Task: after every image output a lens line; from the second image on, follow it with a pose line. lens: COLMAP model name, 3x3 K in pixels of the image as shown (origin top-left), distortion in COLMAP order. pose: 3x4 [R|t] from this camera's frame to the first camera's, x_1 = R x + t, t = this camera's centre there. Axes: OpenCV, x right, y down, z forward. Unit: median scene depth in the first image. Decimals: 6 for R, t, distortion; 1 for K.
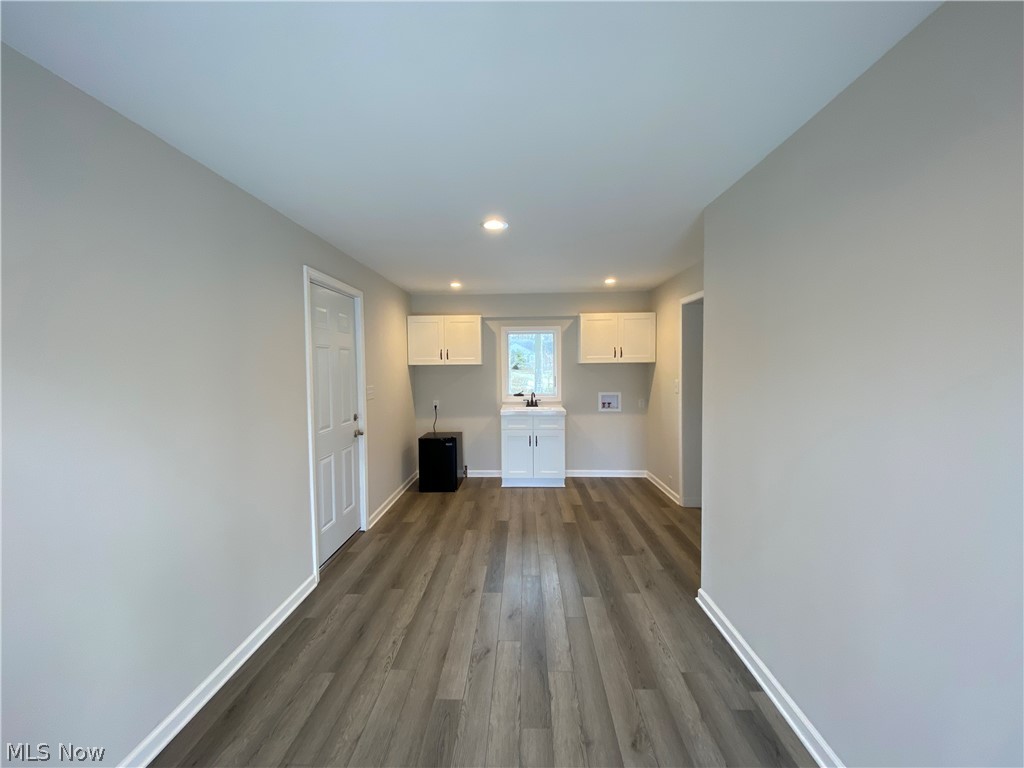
lens RADIAL K [[410.1, 0, 511.8], [0, 410.1, 382.8], [0, 0, 1]] dist [-0.001023, 0.000092]
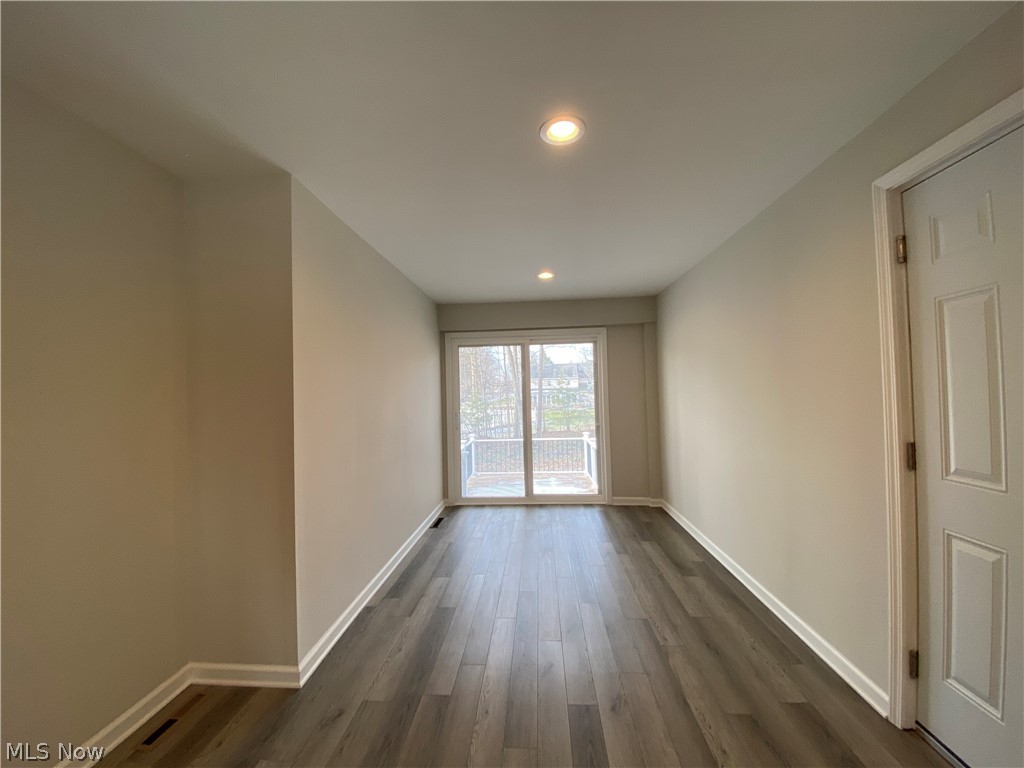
lens RADIAL K [[410.1, 0, 510.3], [0, 410.1, 387.0], [0, 0, 1]] dist [-0.001023, 0.000092]
pose [[-0.998724, 0.034109, 0.037251, 0.029170], [0.035262, 0.998904, 0.030765, -0.021341], [-0.036161, 0.032039, -0.998832, 1.797209]]
